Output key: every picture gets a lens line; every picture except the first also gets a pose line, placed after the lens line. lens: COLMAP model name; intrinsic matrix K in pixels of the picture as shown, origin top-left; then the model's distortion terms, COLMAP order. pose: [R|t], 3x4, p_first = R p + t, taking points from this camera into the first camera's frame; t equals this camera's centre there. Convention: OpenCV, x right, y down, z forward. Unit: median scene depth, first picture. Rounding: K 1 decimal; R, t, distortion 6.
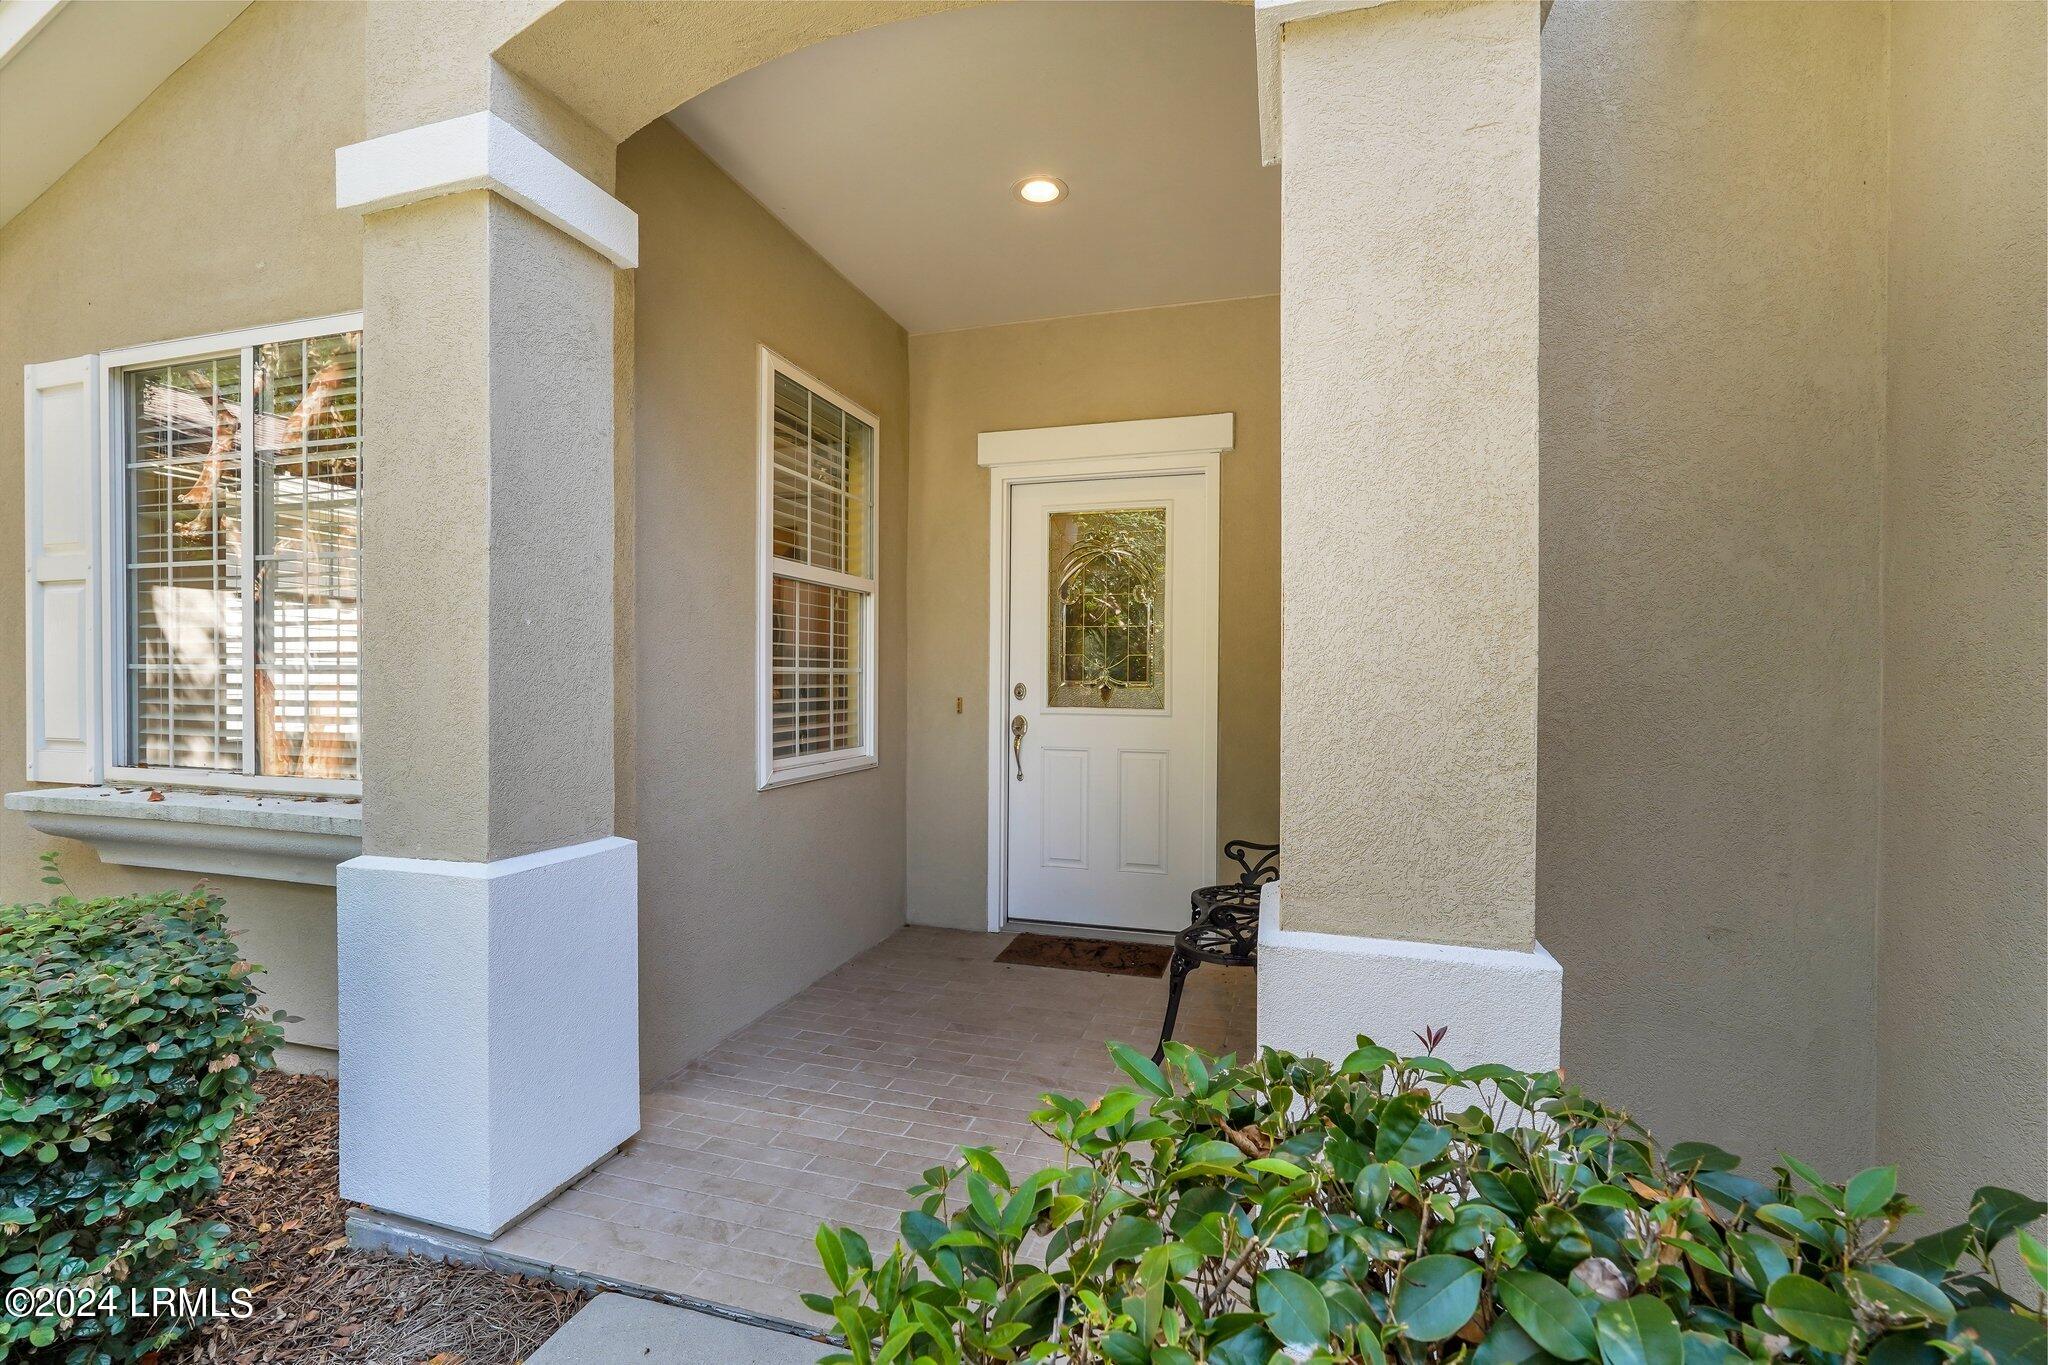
lens RADIAL K [[907.0, 0, 1023.6], [0, 907.0, 684.9], [0, 0, 1]] dist [-0.000770, -0.000020]
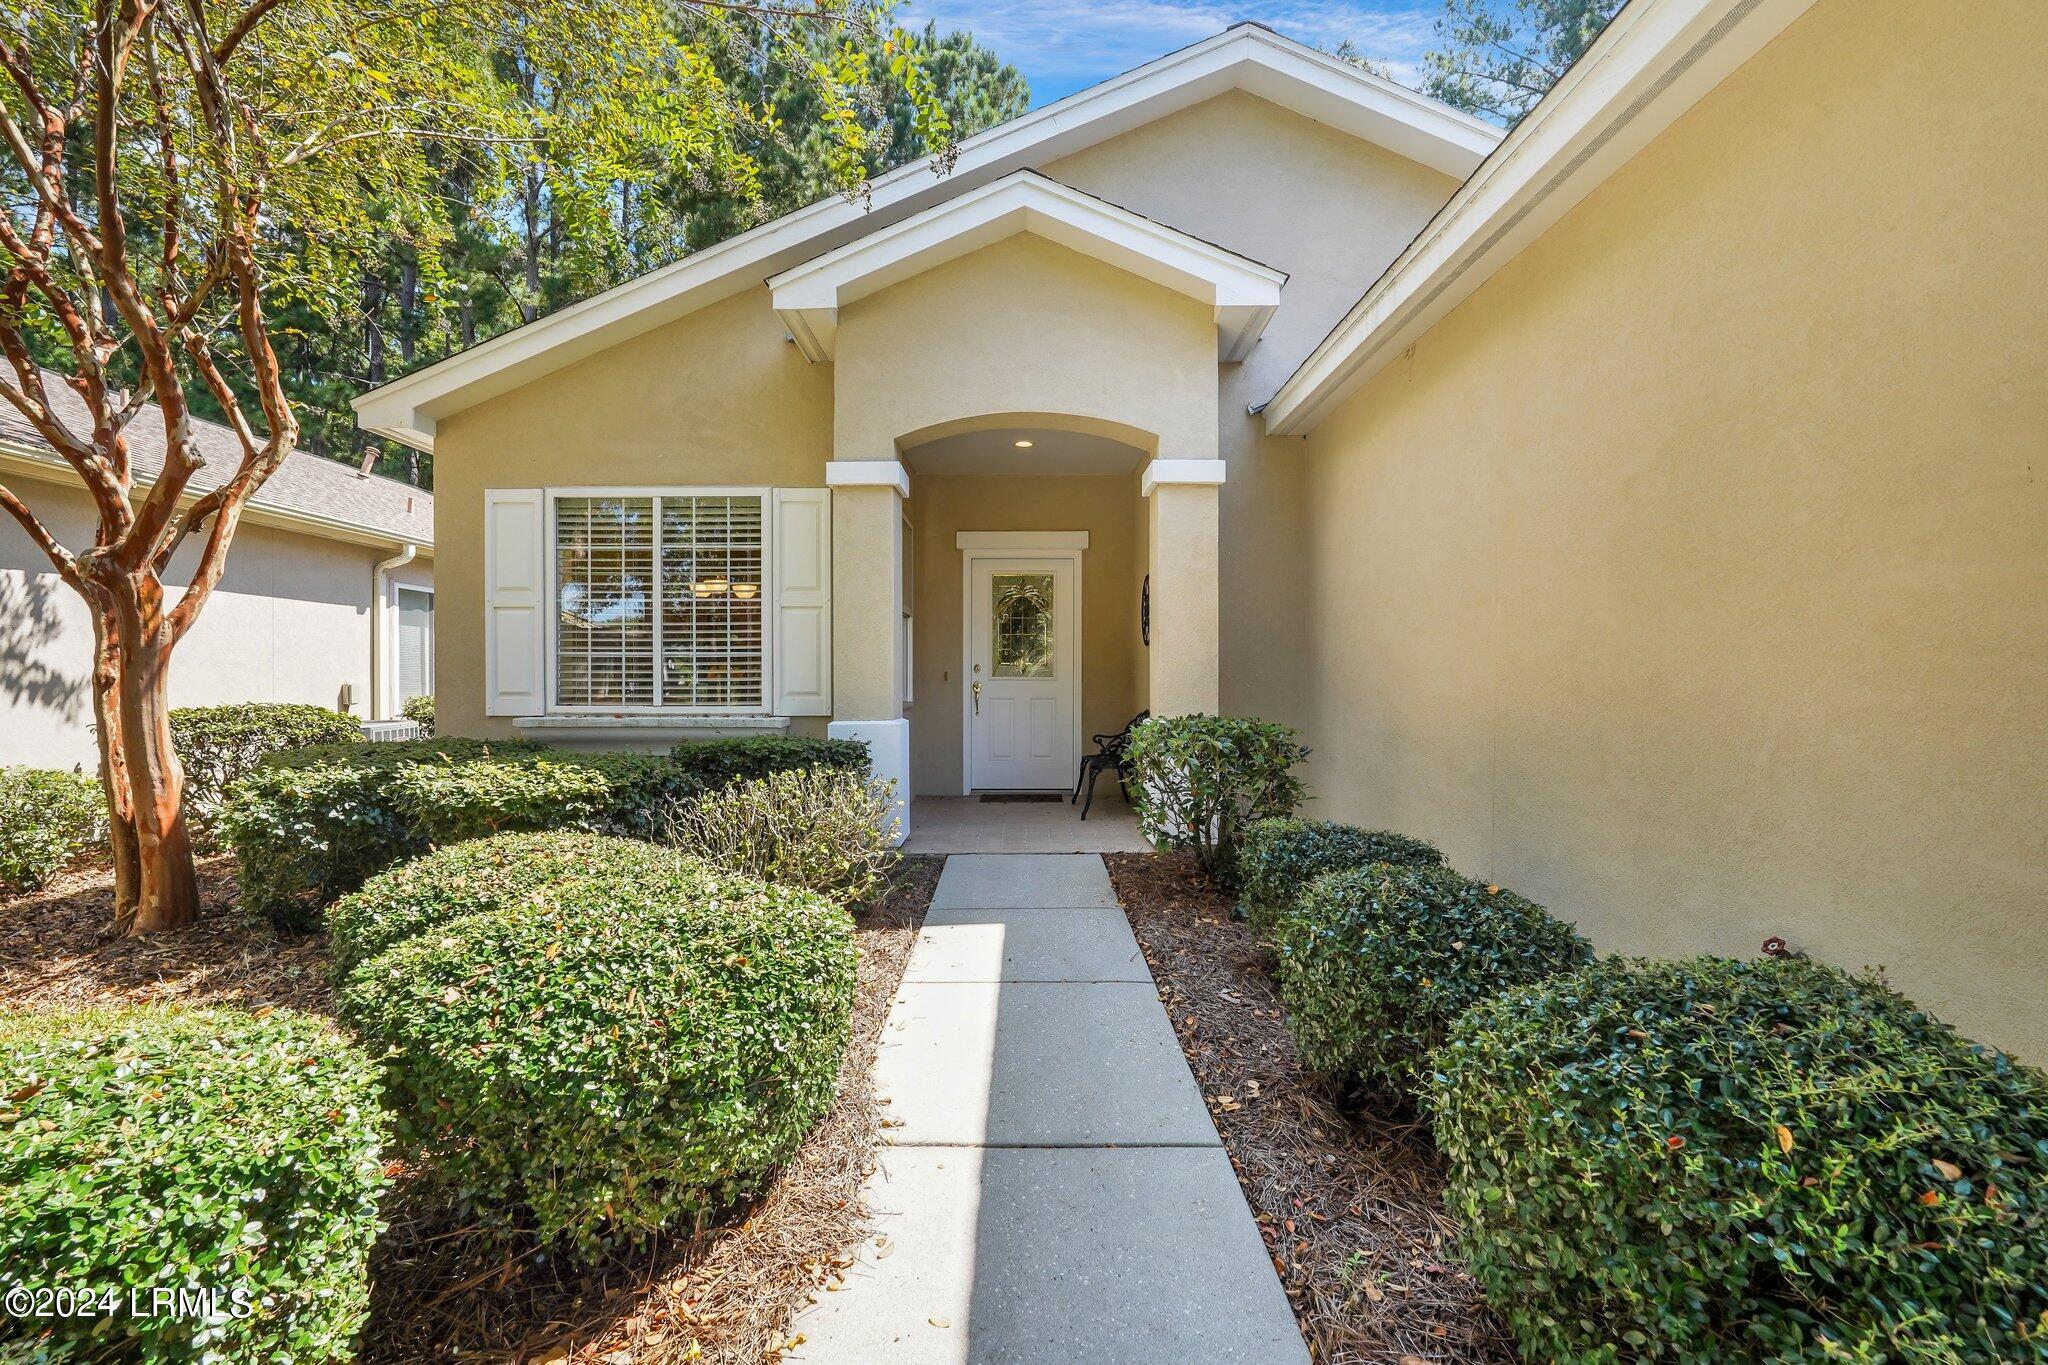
lens RADIAL K [[921.4, 0, 1022.1], [0, 921.4, 703.8], [0, 0, 1]] dist [0.001742, 0.000095]
pose [[0.958644, -0.009184, 0.284458, -0.514670], [0.002685, 0.999727, 0.023230, 0.038550], [-0.284594, -0.021506, 0.958407, -0.965626]]
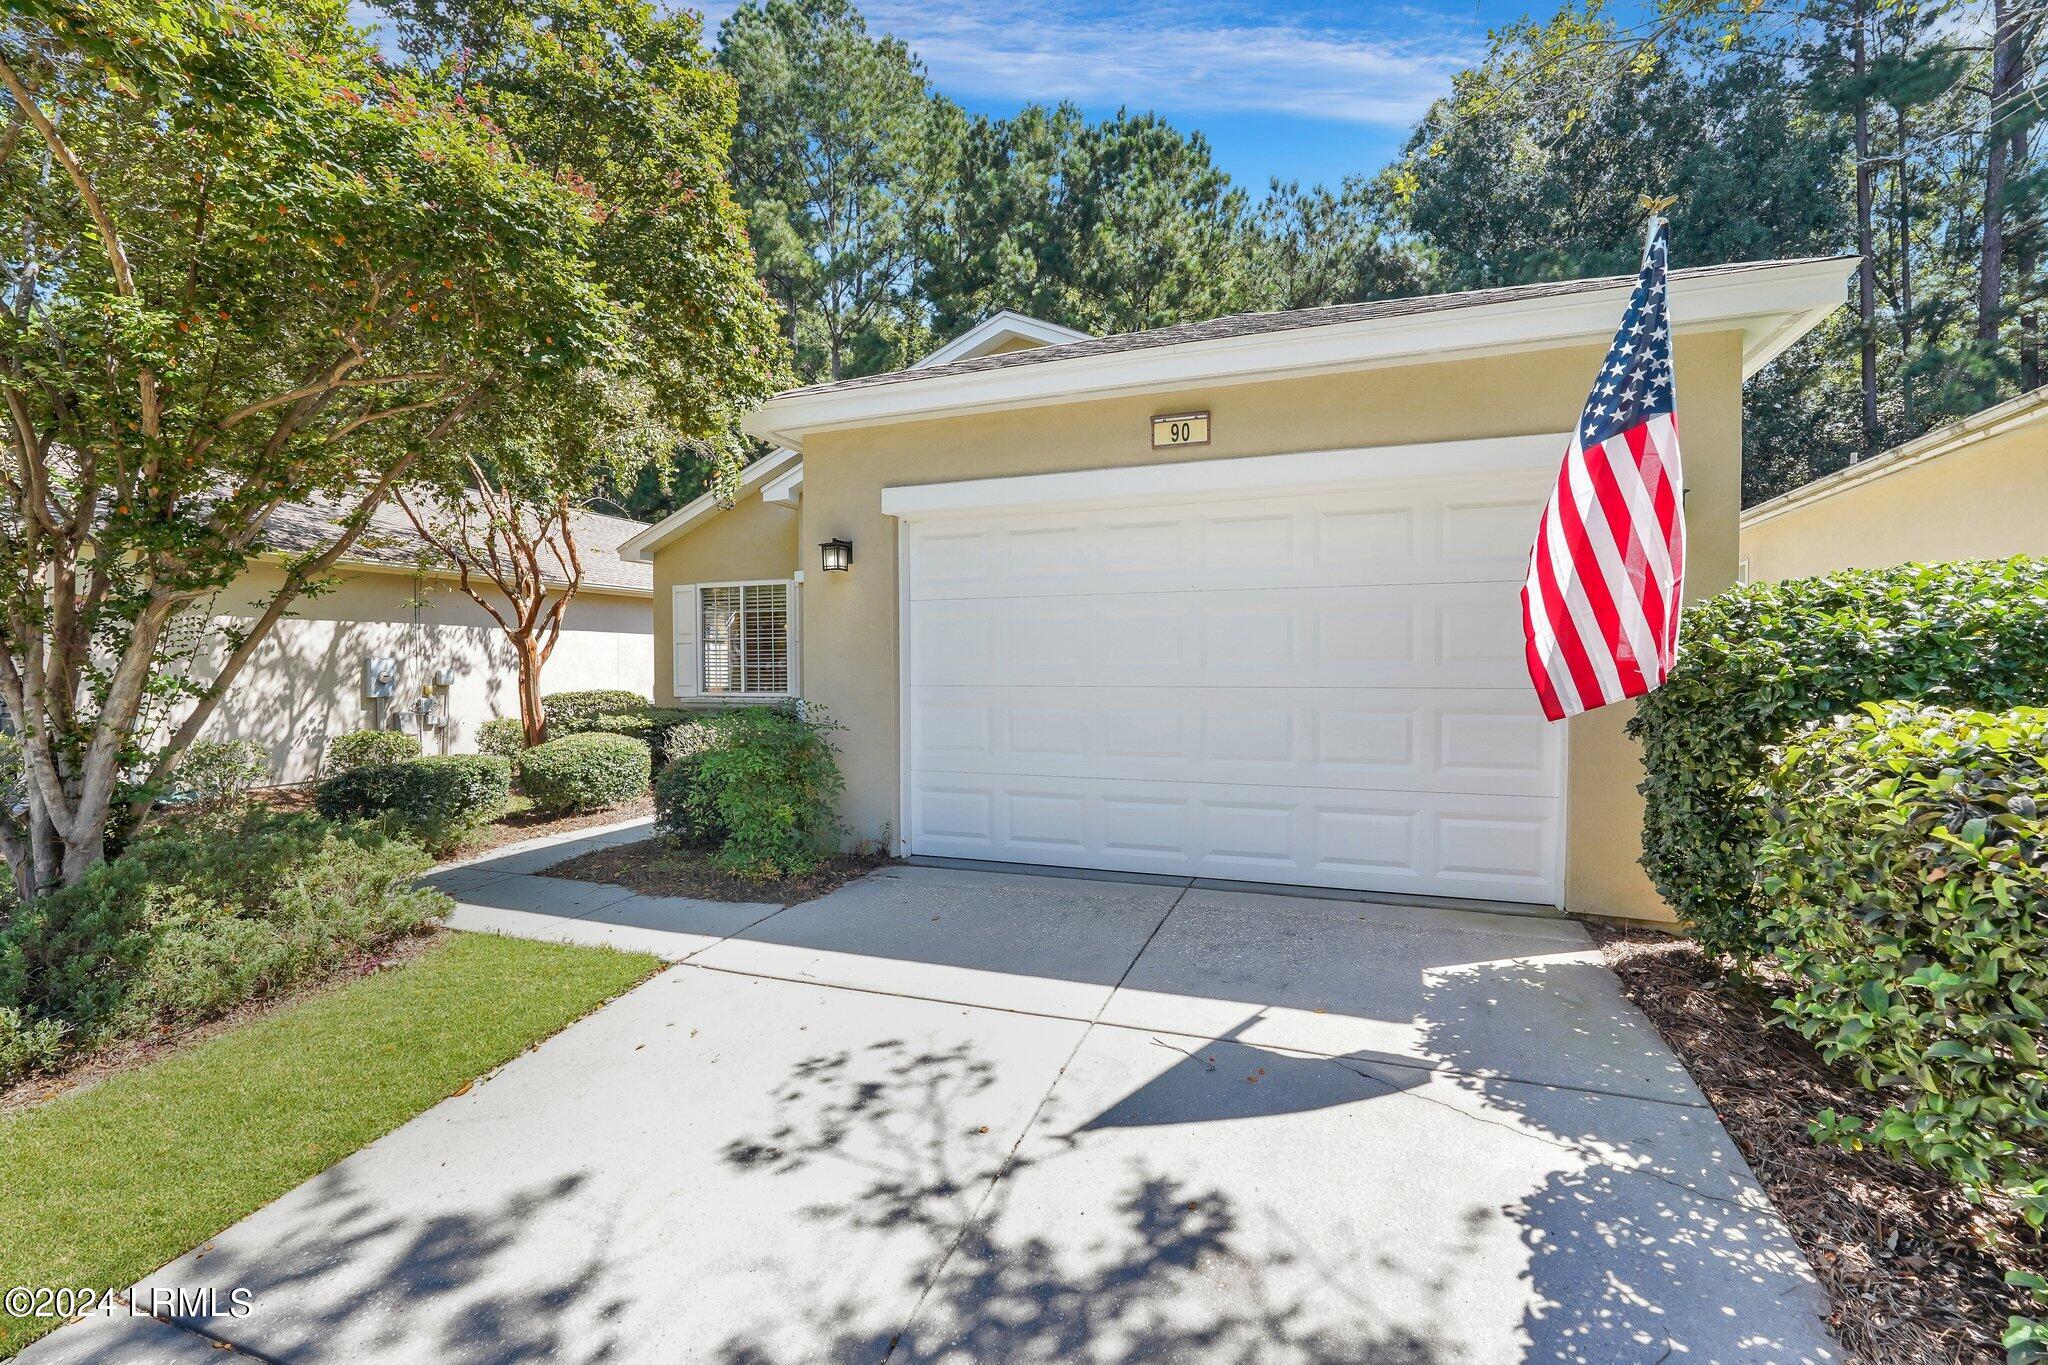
lens RADIAL K [[938.4, 0, 1016.1], [0, 938.4, 676.1], [0, 0, 1]] dist [0.001529, 0.000409]
pose [[0.996526, -0.006819, -0.082997, 0.555194], [0.007737, 0.999912, 0.010740, 0.002605], [0.082916, -0.011345, 0.996492, -2.400204]]
